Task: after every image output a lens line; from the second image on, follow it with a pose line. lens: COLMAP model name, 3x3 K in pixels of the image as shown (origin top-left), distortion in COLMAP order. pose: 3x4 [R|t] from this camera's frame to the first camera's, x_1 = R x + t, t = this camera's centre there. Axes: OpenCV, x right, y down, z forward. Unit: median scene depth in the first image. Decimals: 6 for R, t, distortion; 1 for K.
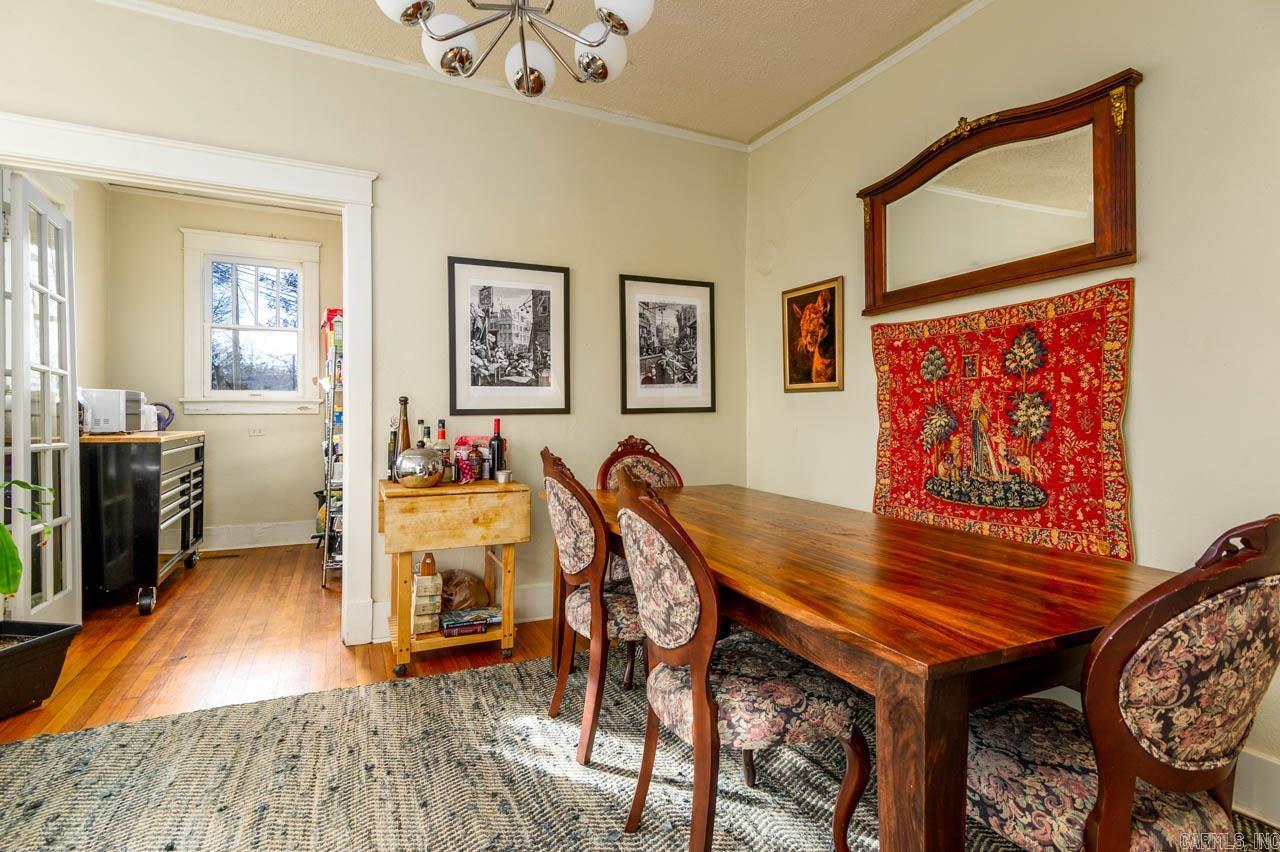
lens RADIAL K [[625.7, 0, 635.4], [0, 625.7, 421.5], [0, 0, 1]] dist [0.015507, 0.001975]
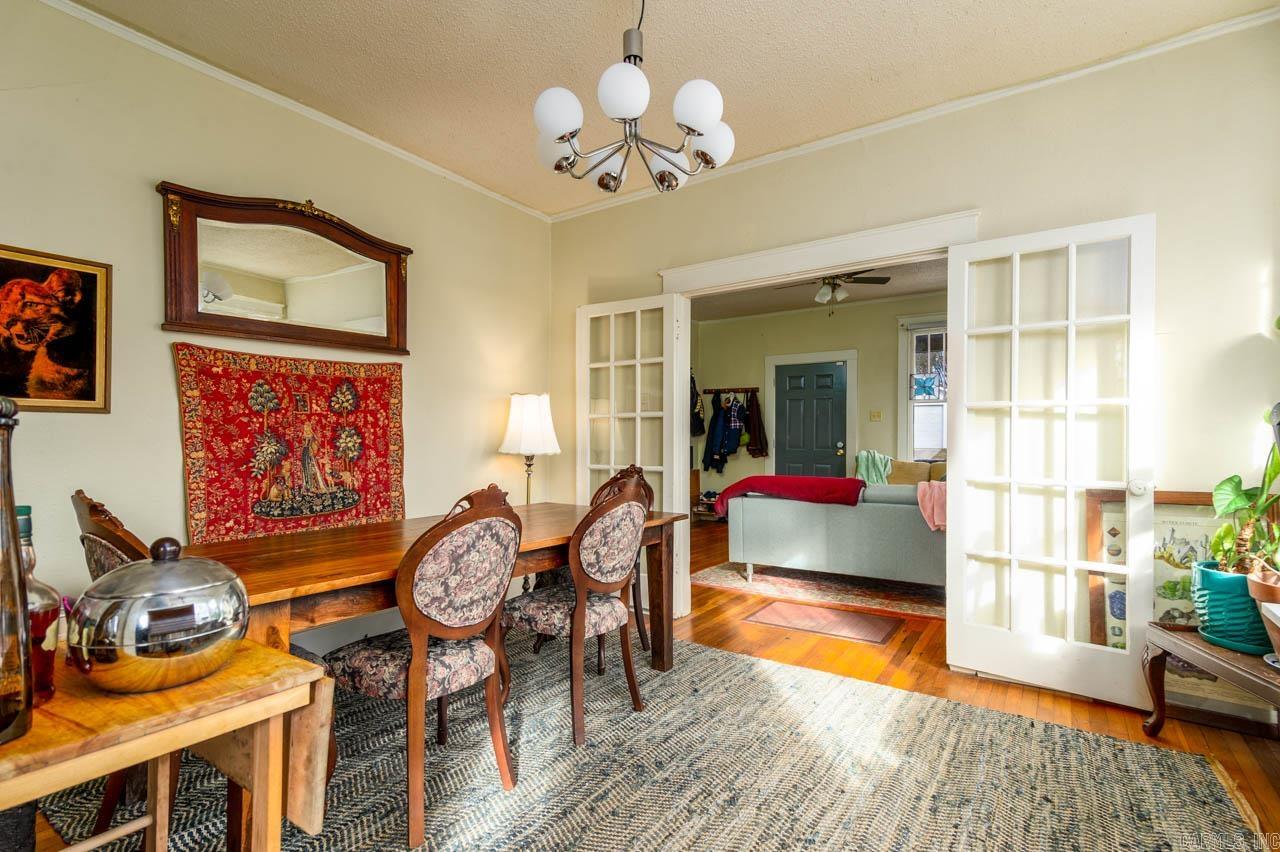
lens RADIAL K [[625.7, 0, 637.6], [0, 625.7, 433.2], [0, 0, 1]] dist [0.015507, 0.001975]
pose [[-0.504224, -0.003459, 0.863566, -0.794675], [0.005668, 0.999957, 0.007315, -0.032002], [-0.863554, 0.008583, -0.504183, 0.986764]]
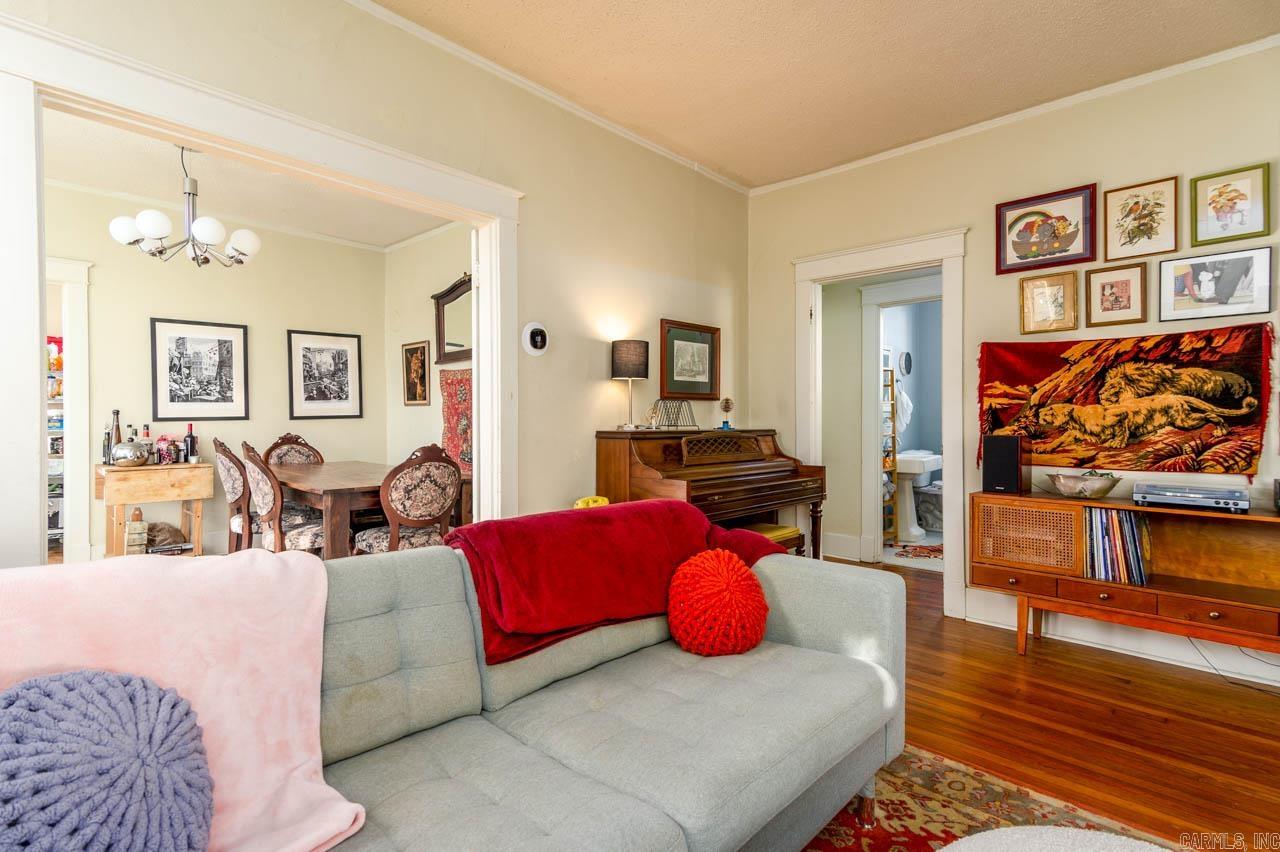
lens RADIAL K [[625.7, 0, 642.4], [0, 625.7, 421.9], [0, 0, 1]] dist [0.015507, 0.001975]
pose [[0.929816, -0.008450, 0.367927, 0.281319], [0.010768, 0.999933, -0.004248, 0.011658], [-0.367867, 0.007912, 0.929845, -0.993091]]
